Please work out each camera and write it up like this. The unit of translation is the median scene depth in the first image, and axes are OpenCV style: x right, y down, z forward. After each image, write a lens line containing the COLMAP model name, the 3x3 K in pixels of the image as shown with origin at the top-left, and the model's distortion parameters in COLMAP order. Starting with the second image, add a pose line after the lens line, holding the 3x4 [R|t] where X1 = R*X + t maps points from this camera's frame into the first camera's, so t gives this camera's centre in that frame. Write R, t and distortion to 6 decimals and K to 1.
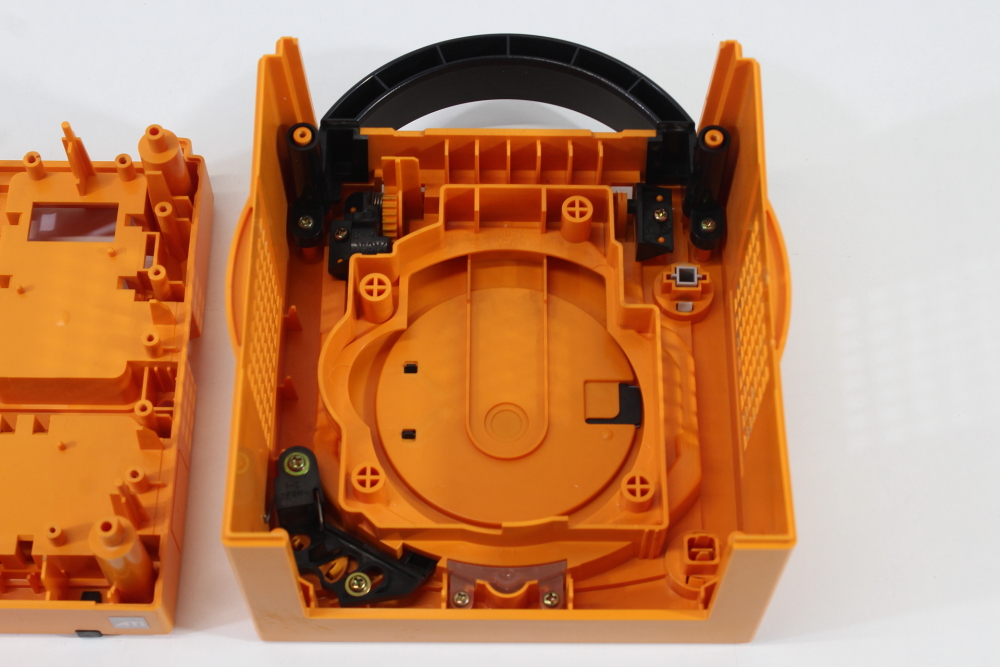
lens RADIAL K [[1813.9, 0, 500.0], [0, 1813.9, 333.5], [0, 0, 1]] dist [-0.012973, 0.023200]
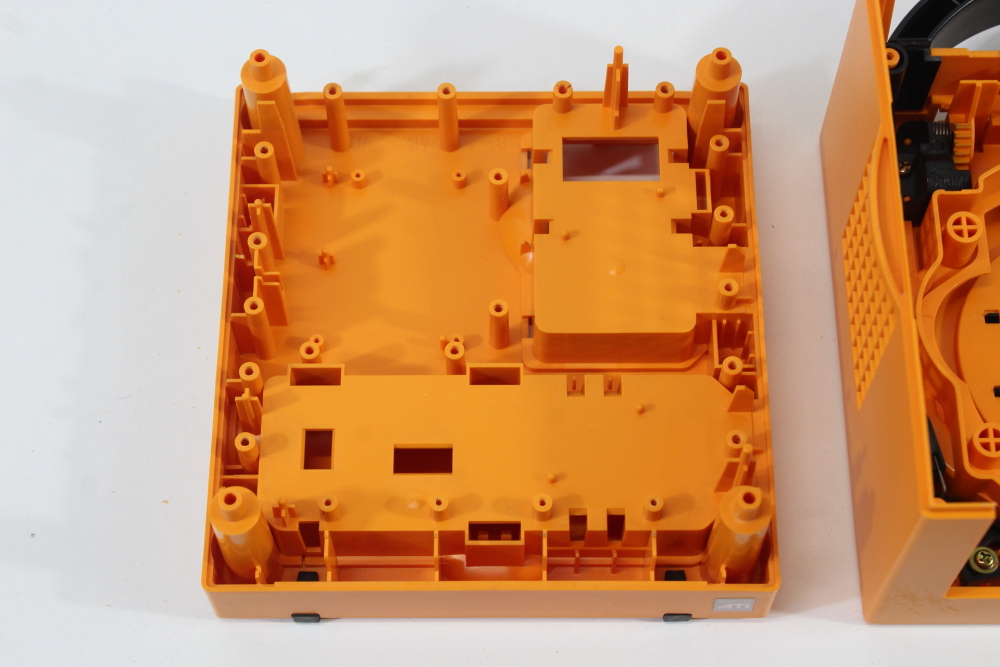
lens RADIAL K [[2019.6, 0, 500.0], [0, 2019.6, 333.5], [0, 0, 1]] dist [0.065595, -0.209964]
pose [[0.999842, -0.013034, -0.012064, -0.283409], [0.013352, 0.999555, 0.026688, -0.002877], [0.011711, -0.026845, 0.999571, -0.000298]]
